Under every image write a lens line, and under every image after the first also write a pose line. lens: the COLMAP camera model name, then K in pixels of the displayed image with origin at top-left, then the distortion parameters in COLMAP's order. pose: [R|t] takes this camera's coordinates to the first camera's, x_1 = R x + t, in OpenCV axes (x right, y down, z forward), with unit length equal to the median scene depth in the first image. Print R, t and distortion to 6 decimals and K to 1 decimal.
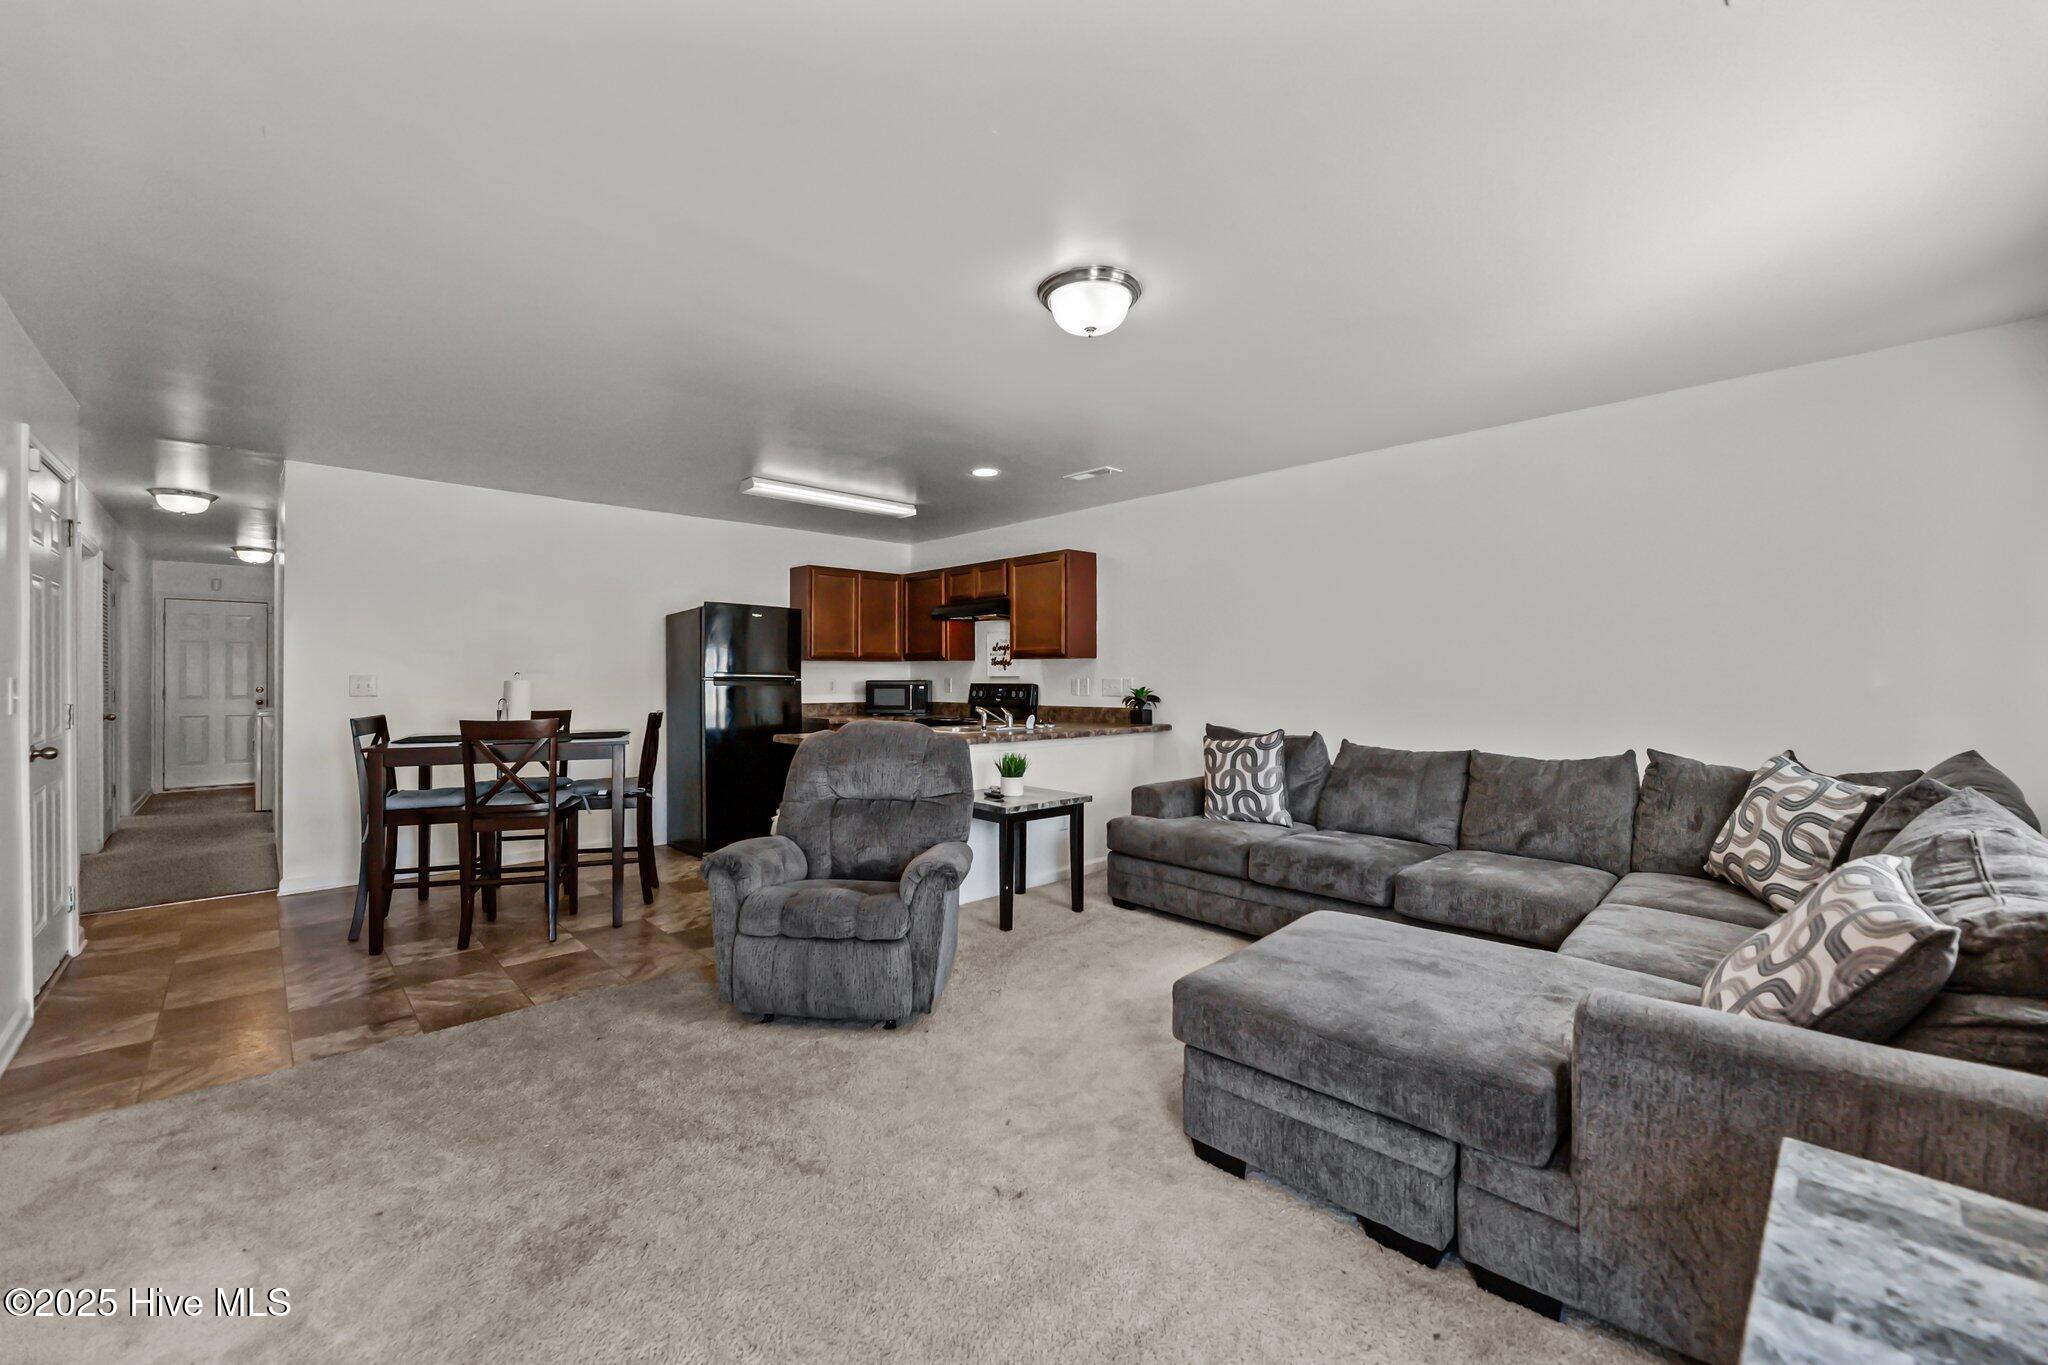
lens RADIAL K [[815.1, 0, 1018.0], [0, 815.1, 675.2], [0, 0, 1]] dist [0.001401, -0.000029]
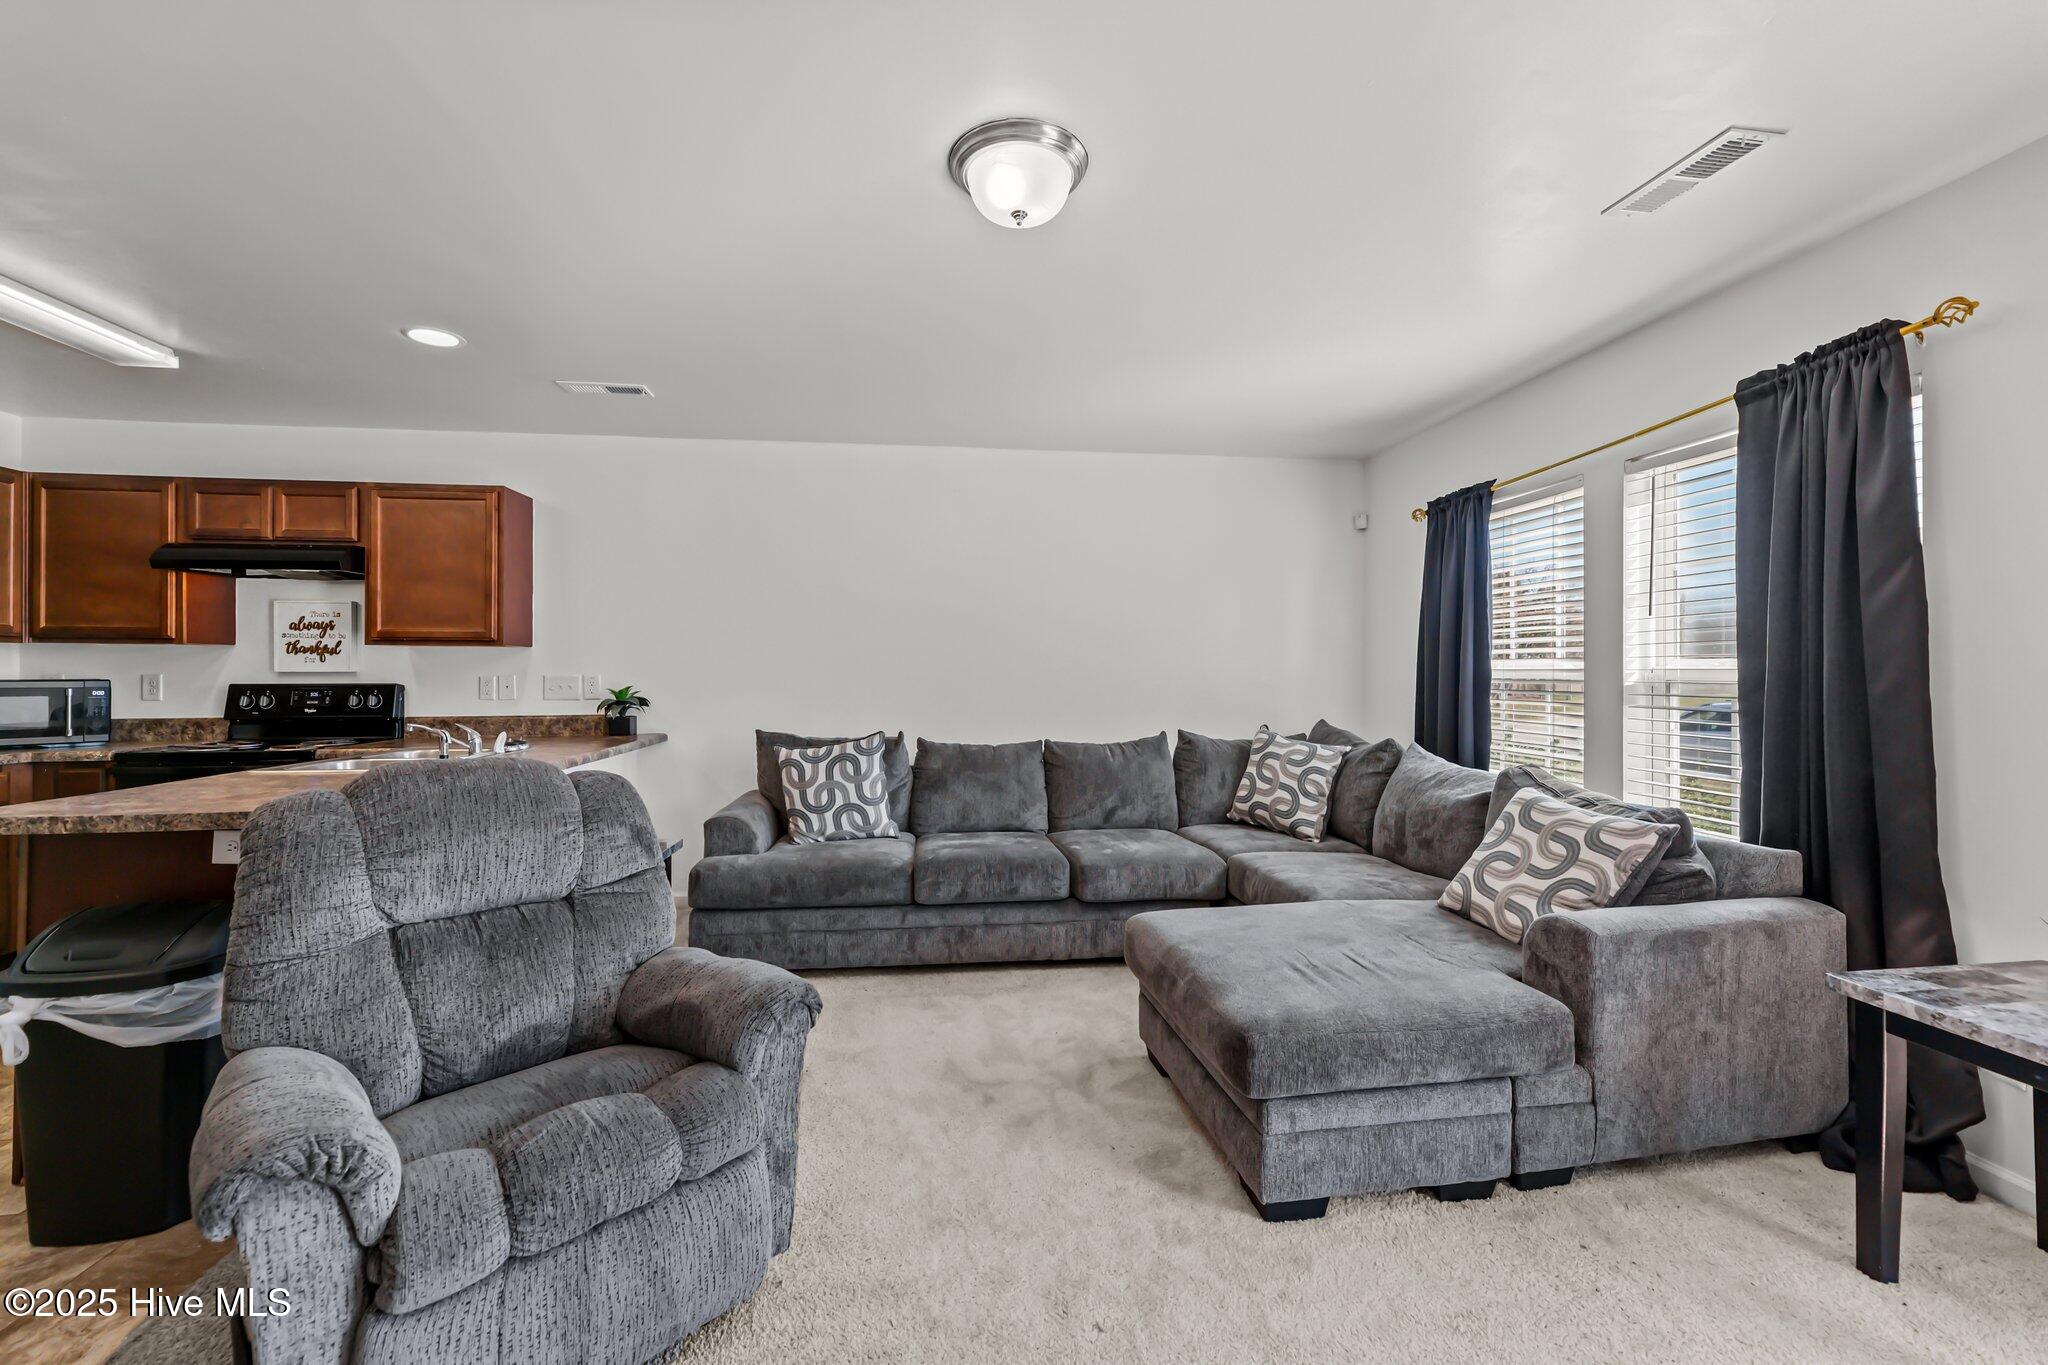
lens RADIAL K [[815.1, 0, 1018.0], [0, 815.1, 675.2], [0, 0, 1]] dist [0.001401, -0.000029]
pose [[0.597093, -0.002610, 0.802168, -0.309820], [-0.002130, 0.999986, 0.004840, -0.000791], [-0.802169, -0.004599, 0.597079, 0.334583]]
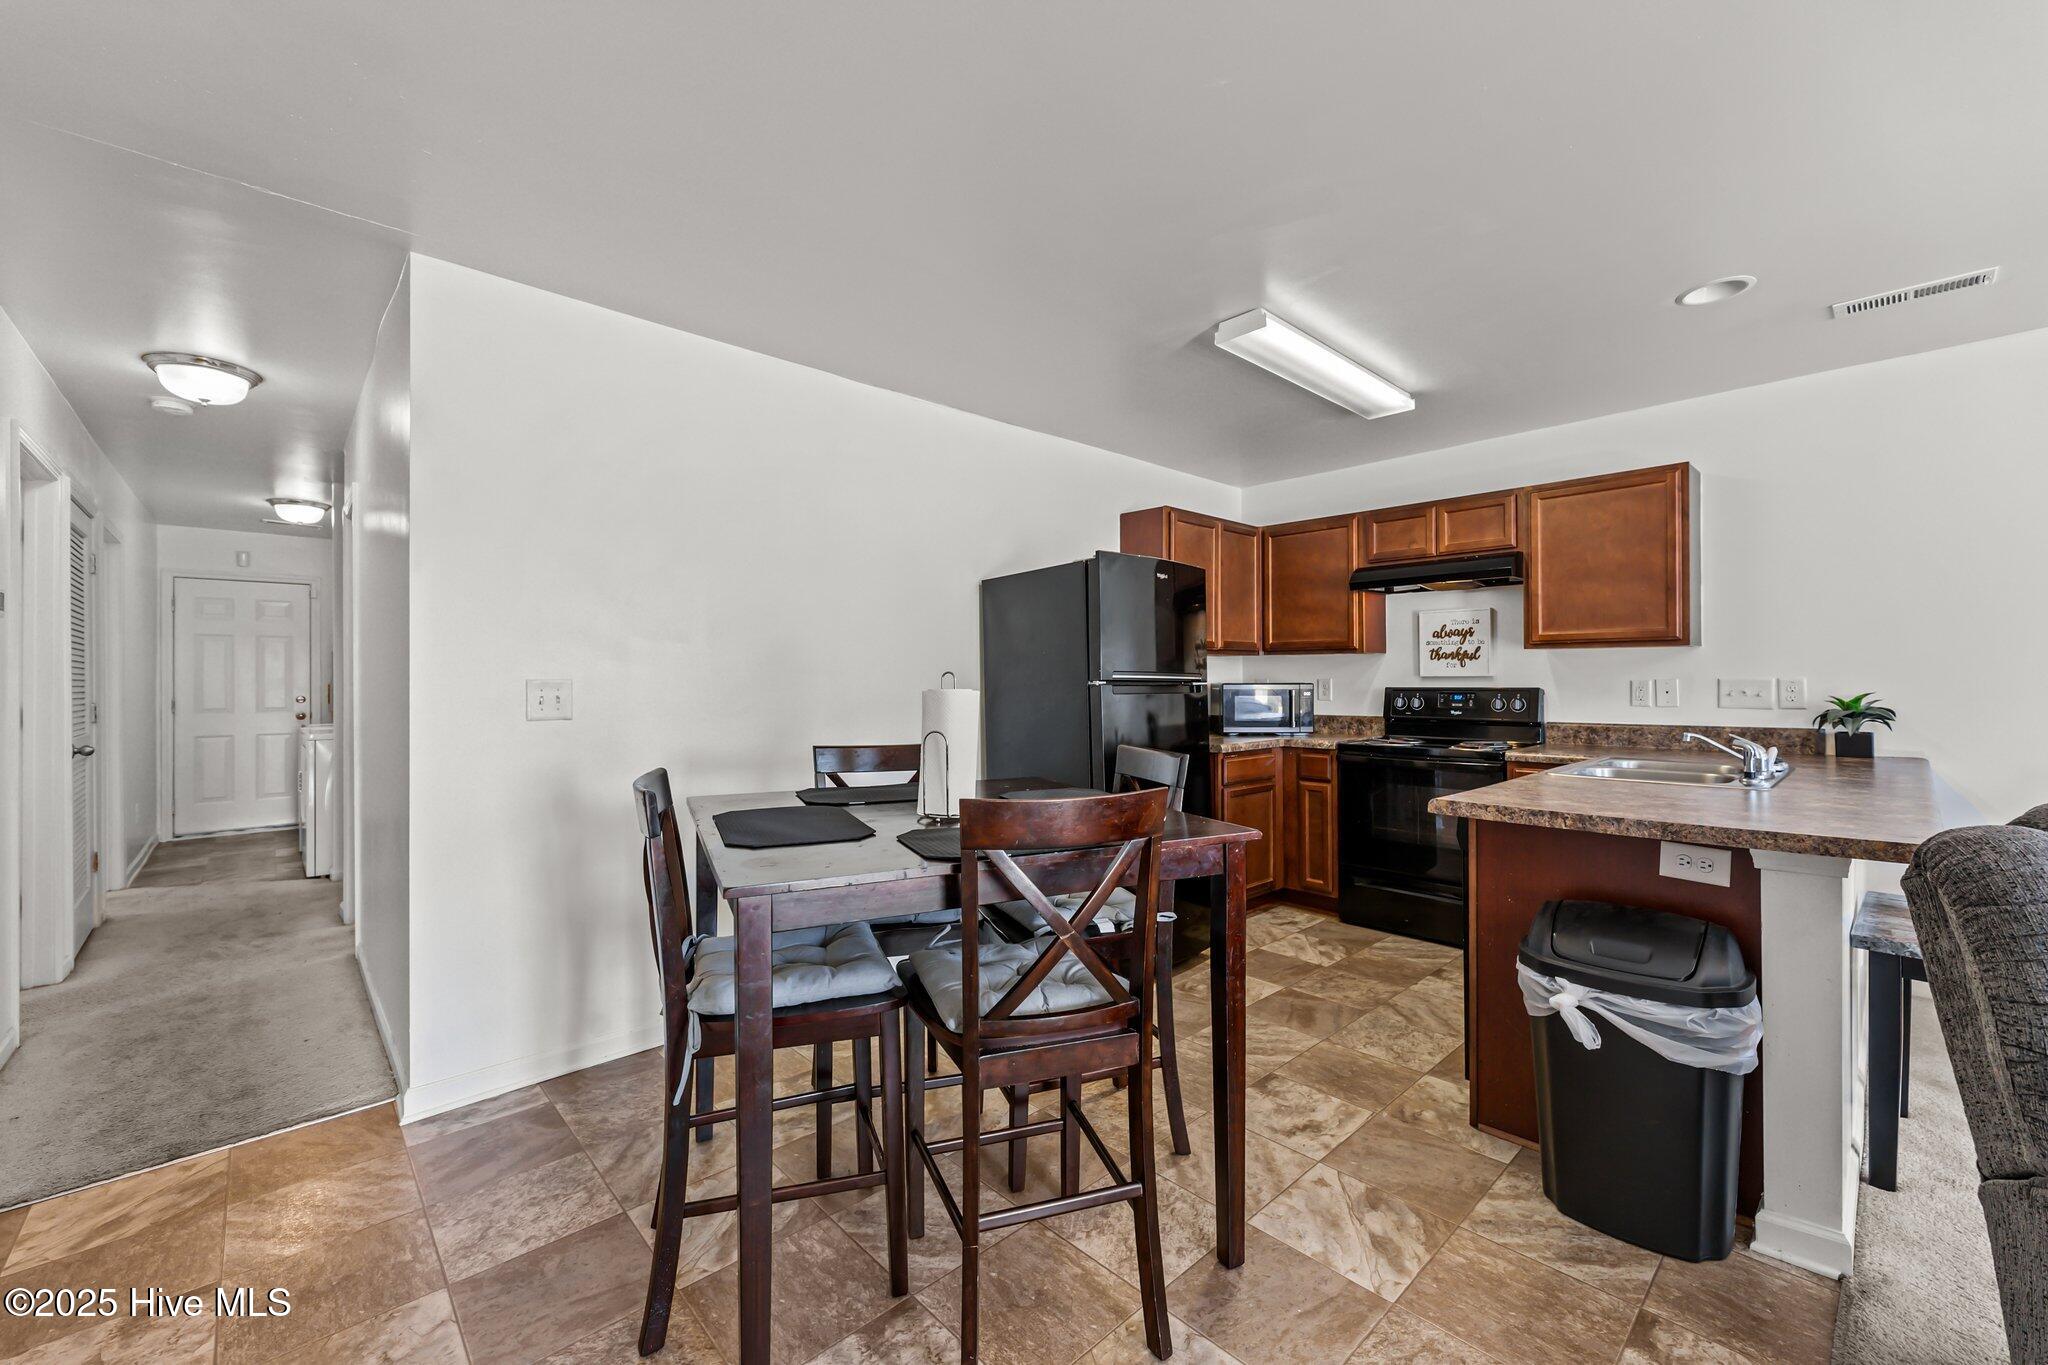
lens RADIAL K [[827.4, 0, 1042.4], [0, 827.4, 676.1], [0, 0, 1]] dist [0.002118, 0.000194]
pose [[0.999989, -0.004761, -0.000214, -0.554779], [0.004761, 0.999988, -0.000651, -0.000173], [0.000217, 0.000650, 1.000000, 0.533219]]
